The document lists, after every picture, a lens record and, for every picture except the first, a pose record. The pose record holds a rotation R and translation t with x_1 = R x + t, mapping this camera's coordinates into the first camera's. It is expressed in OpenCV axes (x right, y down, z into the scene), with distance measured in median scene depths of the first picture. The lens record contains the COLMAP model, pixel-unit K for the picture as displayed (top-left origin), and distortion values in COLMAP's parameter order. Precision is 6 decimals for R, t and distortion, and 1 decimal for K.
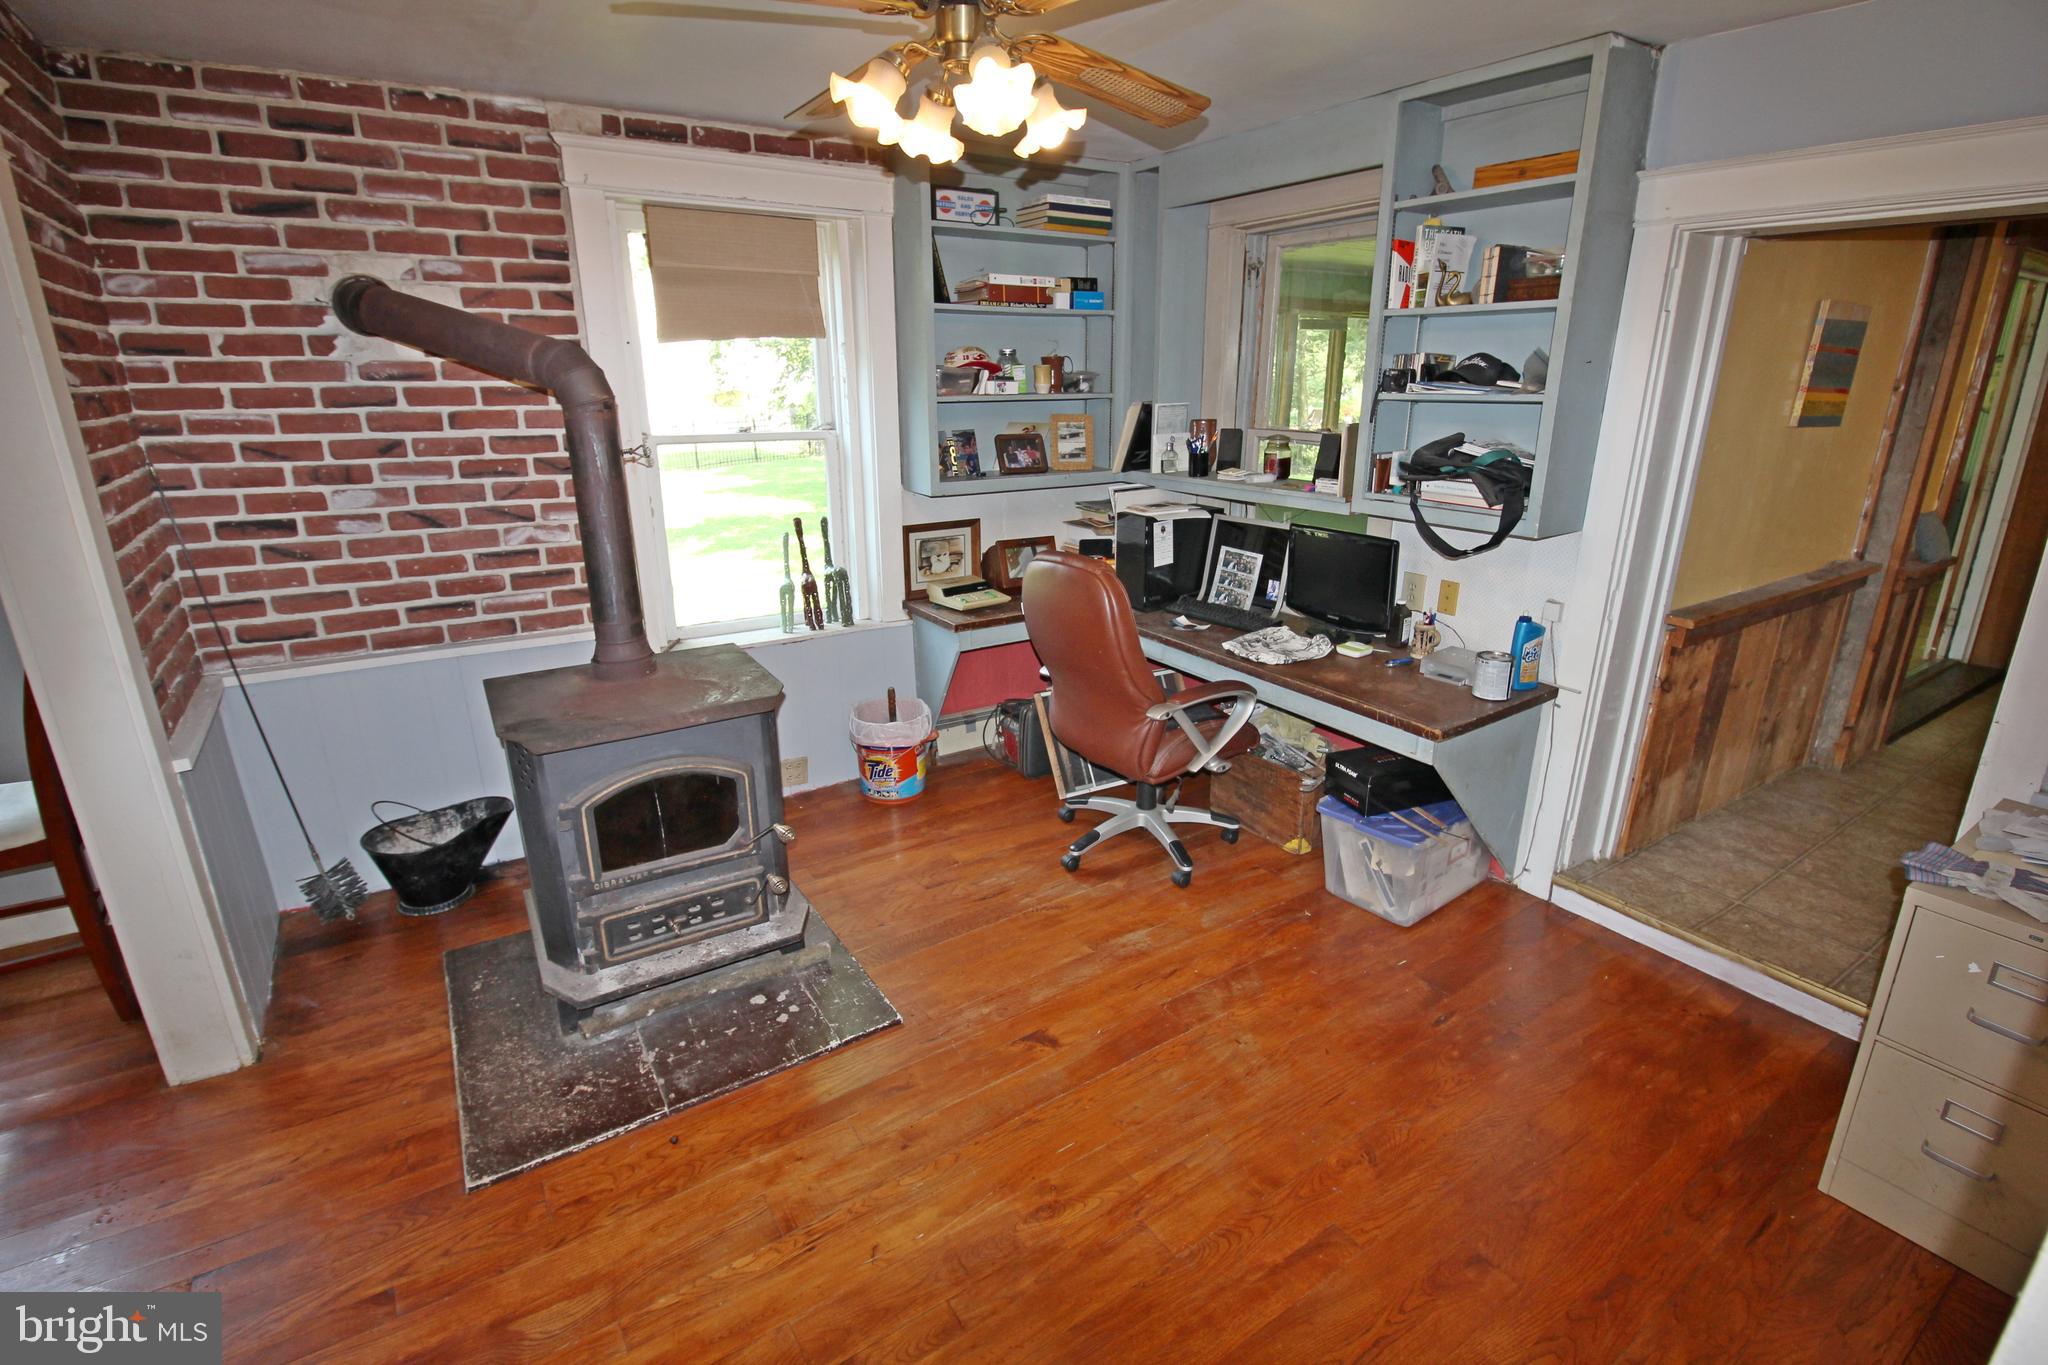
lens RADIAL K [[952.4, 0, 1039.9], [0, 952.4, 680.7], [0, 0, 1]] dist [-0.002644, -0.011742]
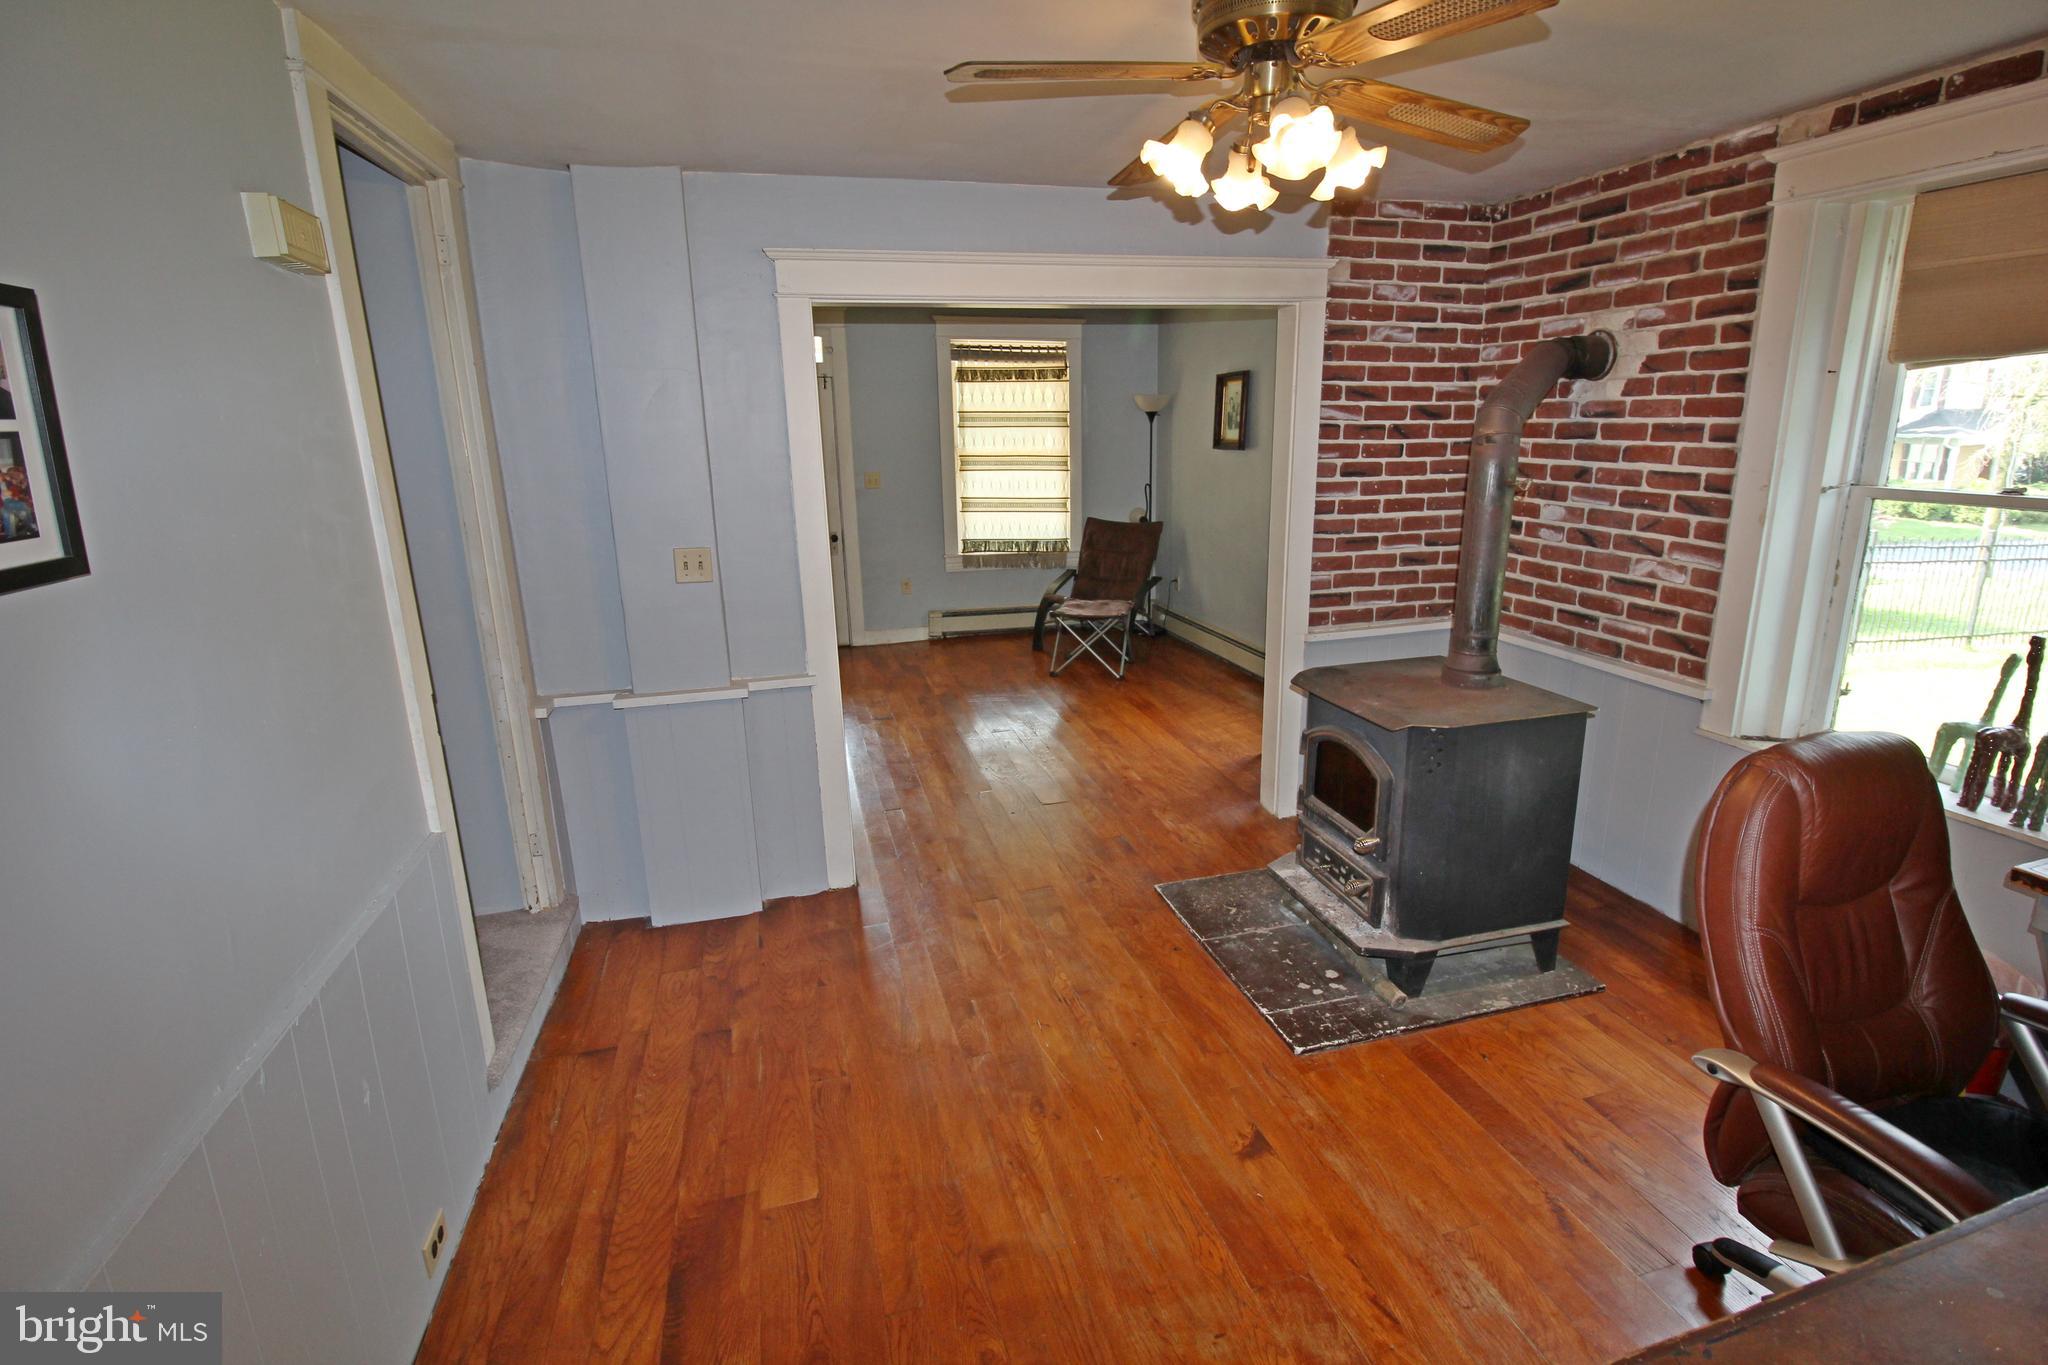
lens RADIAL K [[952.4, 0, 1042.0], [0, 952.4, 672.7], [0, 0, 1]] dist [-0.002644, -0.011742]
pose [[-0.304514, 0.241403, -0.921410, 0.631690], [-0.275936, 0.903513, 0.327907, -0.213549], [0.911664, 0.354102, -0.208521, 0.686686]]
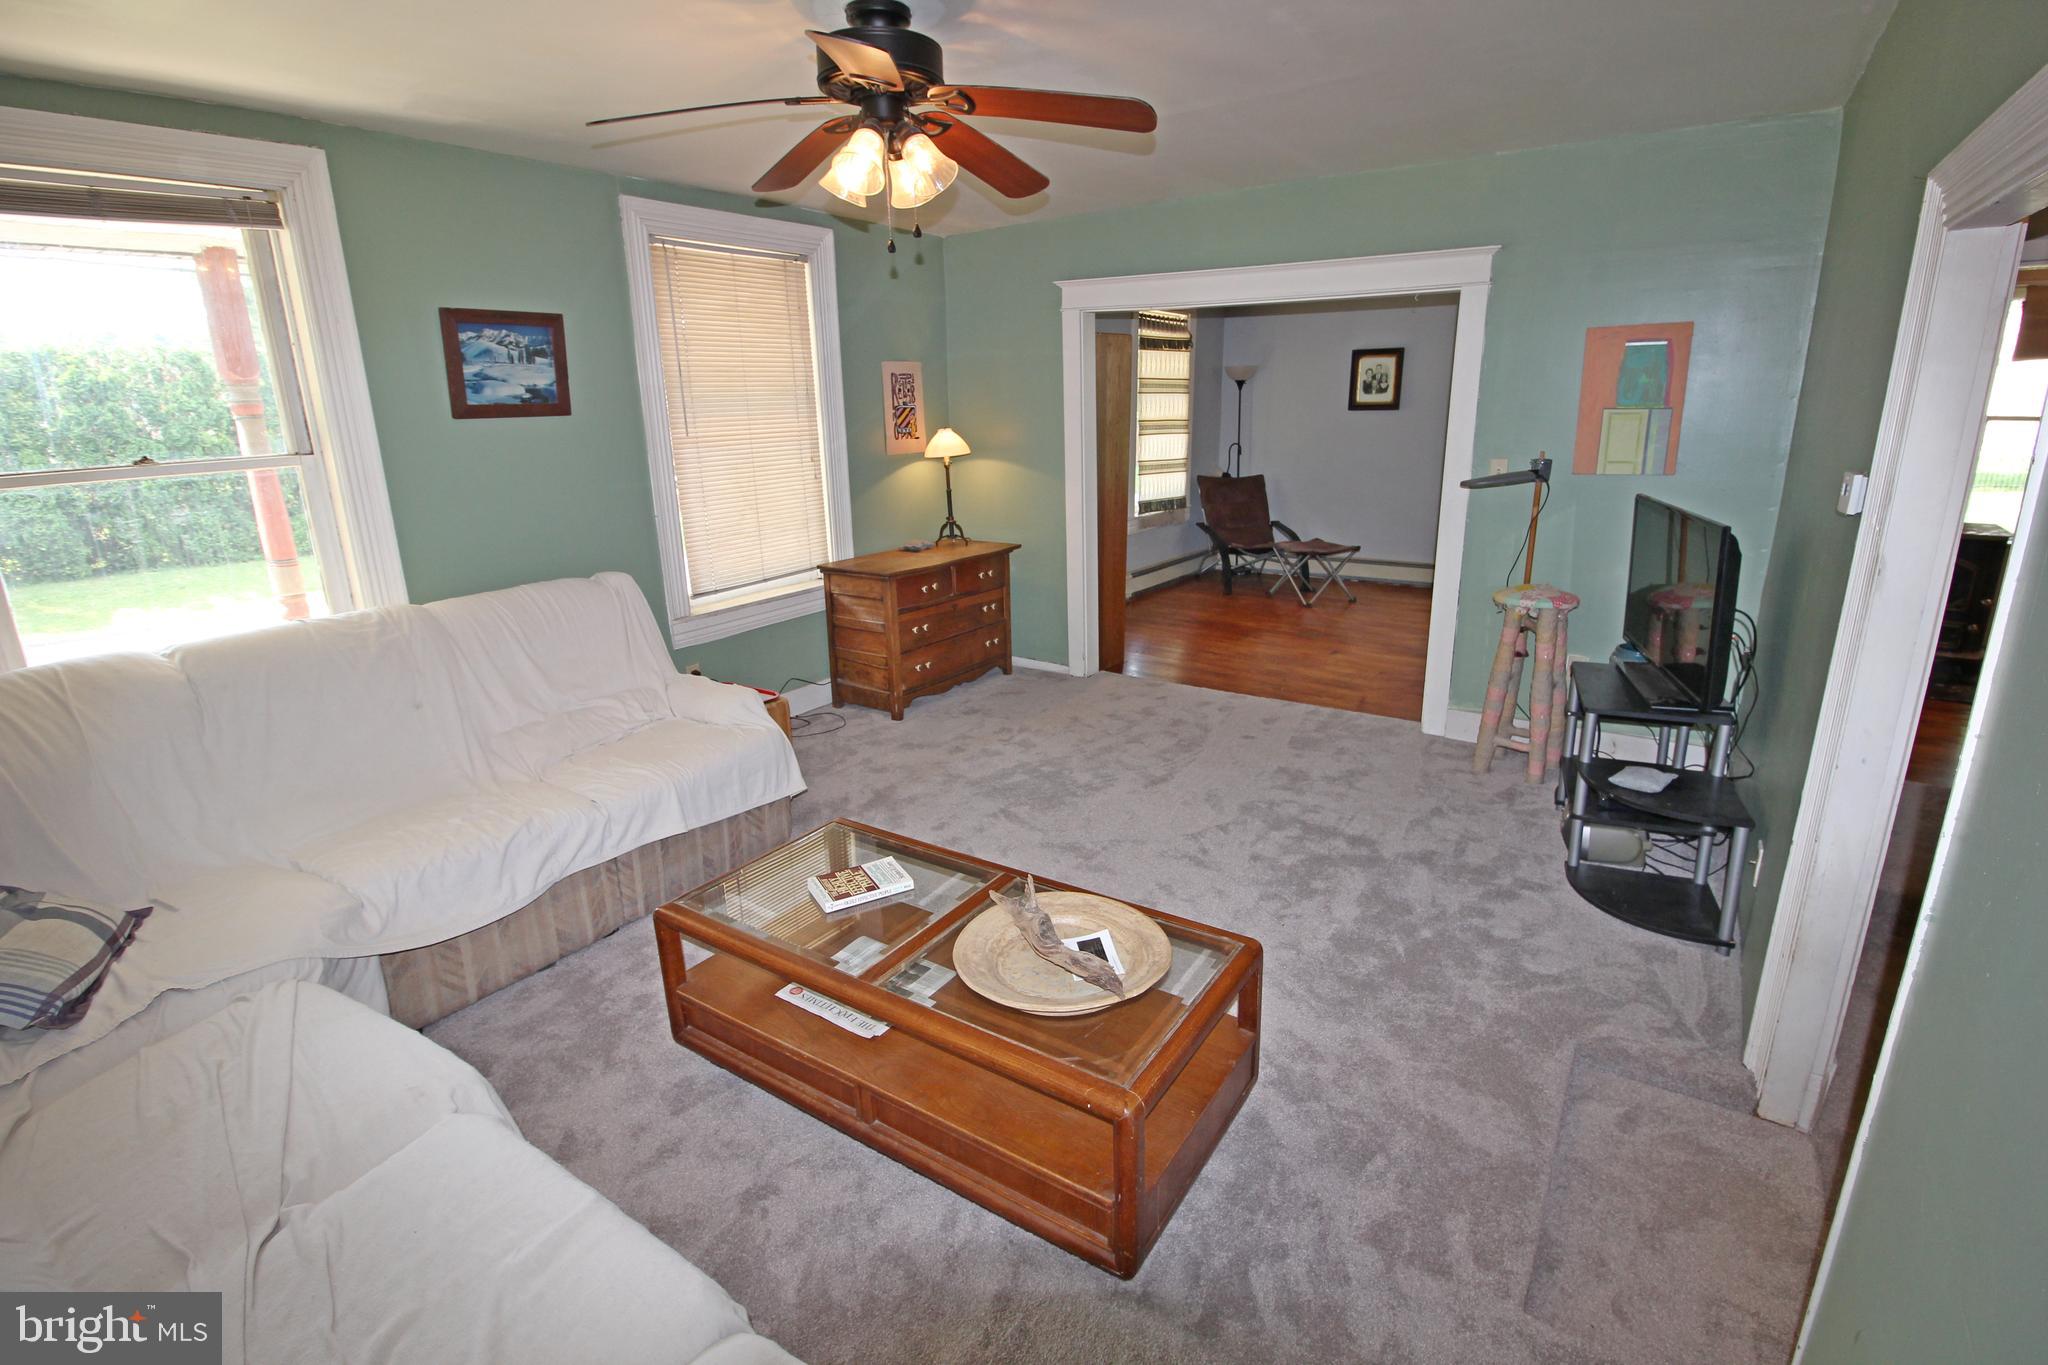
lens RADIAL K [[952.4, 0, 1041.2], [0, 952.4, 664.3], [0, 0, 1]] dist [-0.002644, -0.011742]
pose [[0.386627, 0.241827, -0.889966, 0.627323], [-0.263137, 0.953821, 0.144863, 0.436665], [0.883899, 0.178175, 0.432407, -1.343505]]
